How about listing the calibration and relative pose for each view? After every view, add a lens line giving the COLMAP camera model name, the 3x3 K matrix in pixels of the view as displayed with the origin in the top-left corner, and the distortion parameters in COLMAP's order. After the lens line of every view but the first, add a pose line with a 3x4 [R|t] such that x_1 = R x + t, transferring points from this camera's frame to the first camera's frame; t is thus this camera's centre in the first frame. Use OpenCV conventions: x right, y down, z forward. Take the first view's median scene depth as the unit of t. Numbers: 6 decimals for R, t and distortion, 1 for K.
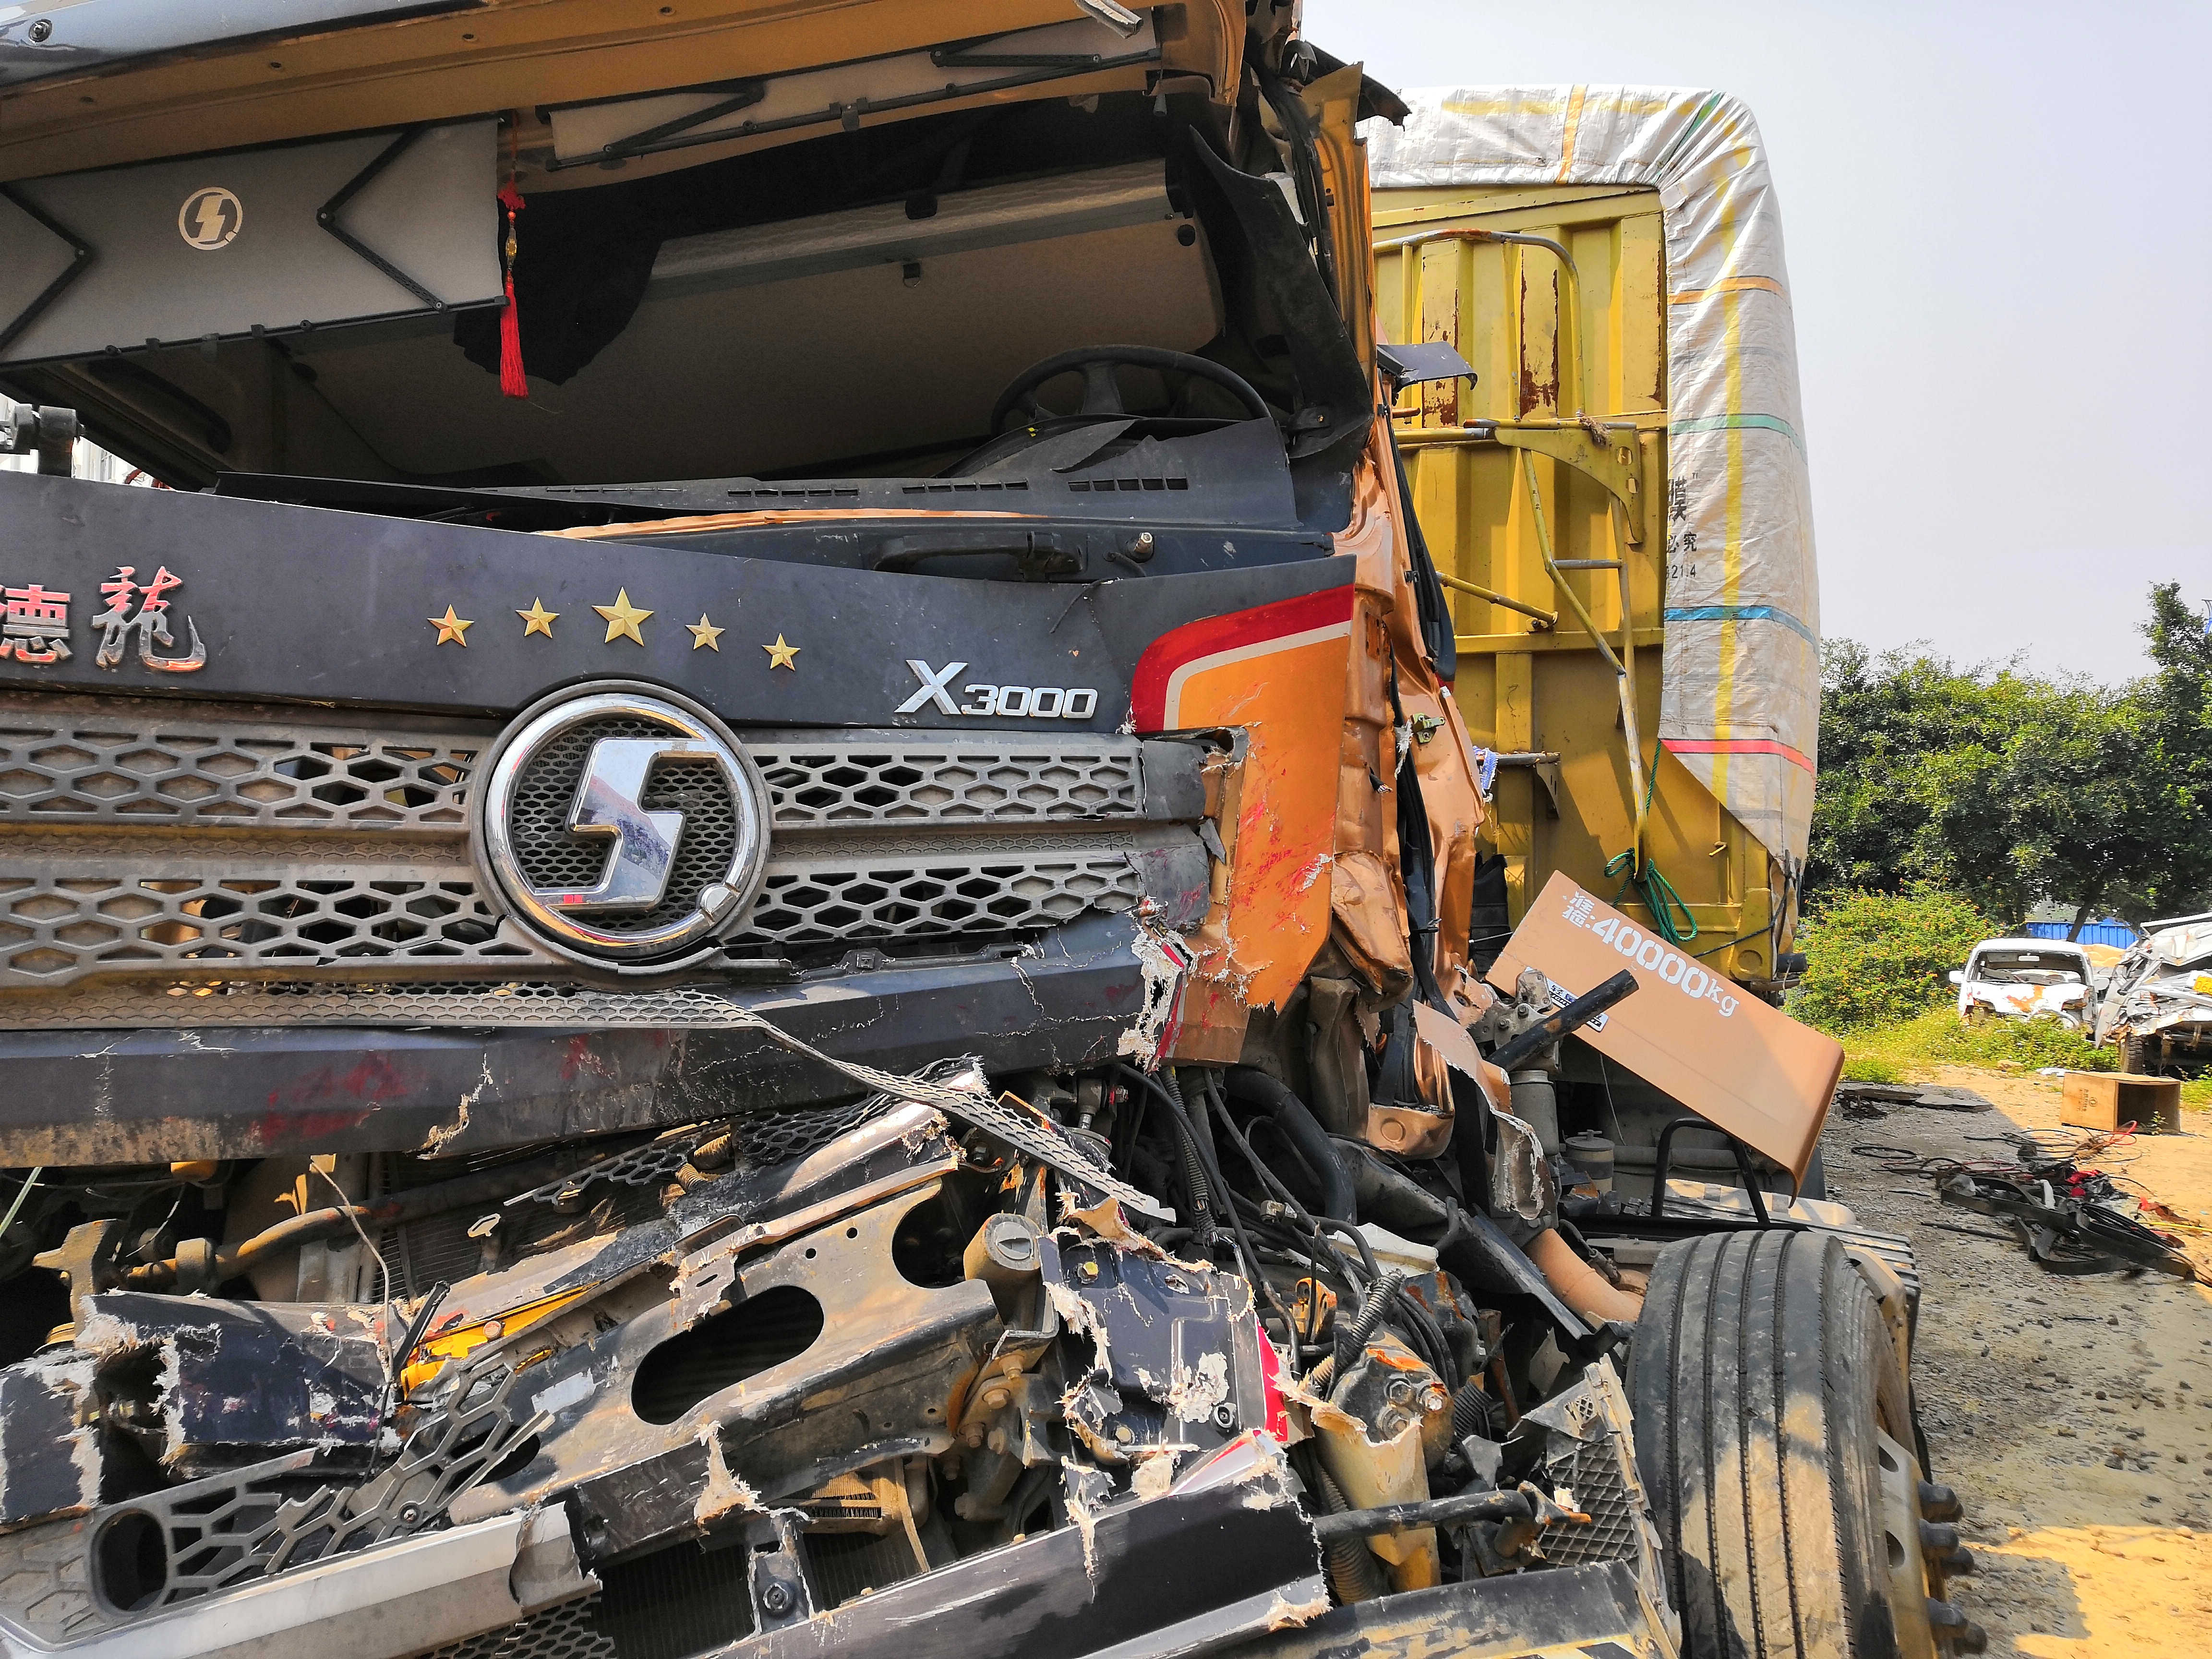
lens RADIAL K [[1688.4, 0, 1100.0], [0, 1688.4, 823.5], [0, 0, 1]] dist [0.003920, 0.025124]
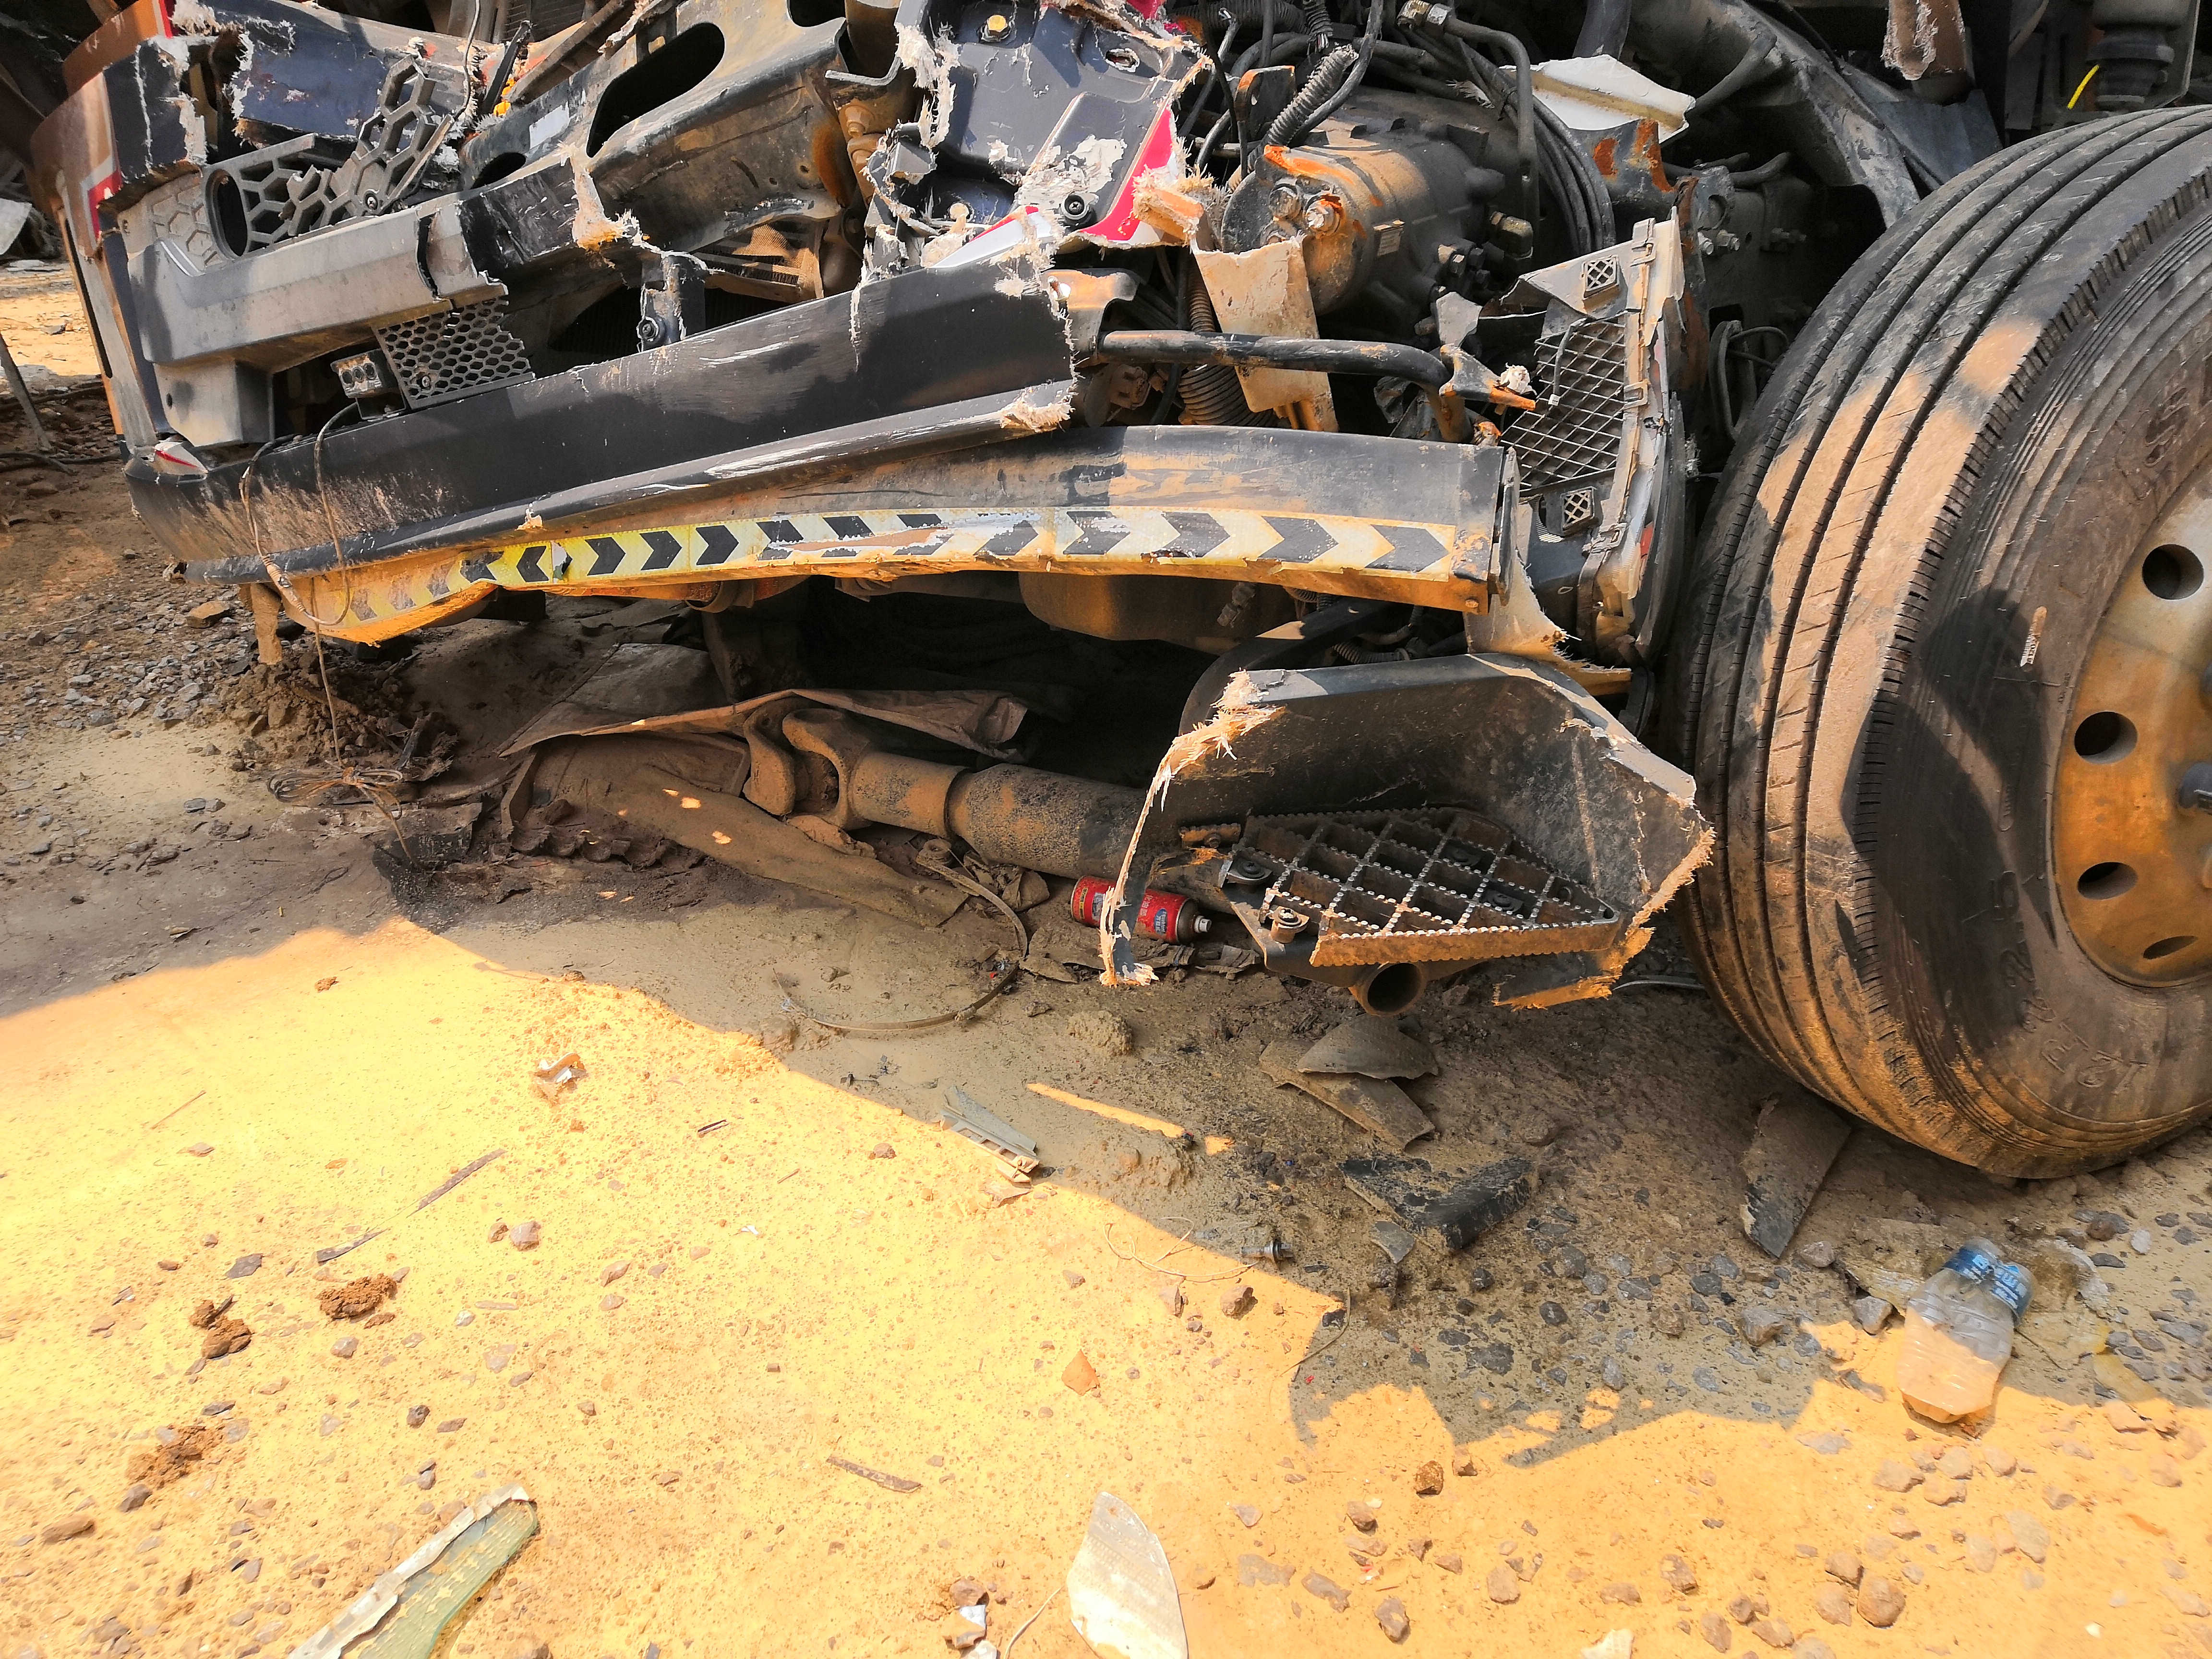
lens RADIAL K [[1688.4, 0, 1111.1], [0, 1688.4, 814.8], [0, 0, 1]] dist [0.003920, 0.025124]
pose [[0.824998, 0.268473, -0.497293, 0.541947], [0.030421, 0.857581, 0.513449, 0.168295], [0.564316, -0.438723, 0.699335, 0.276844]]
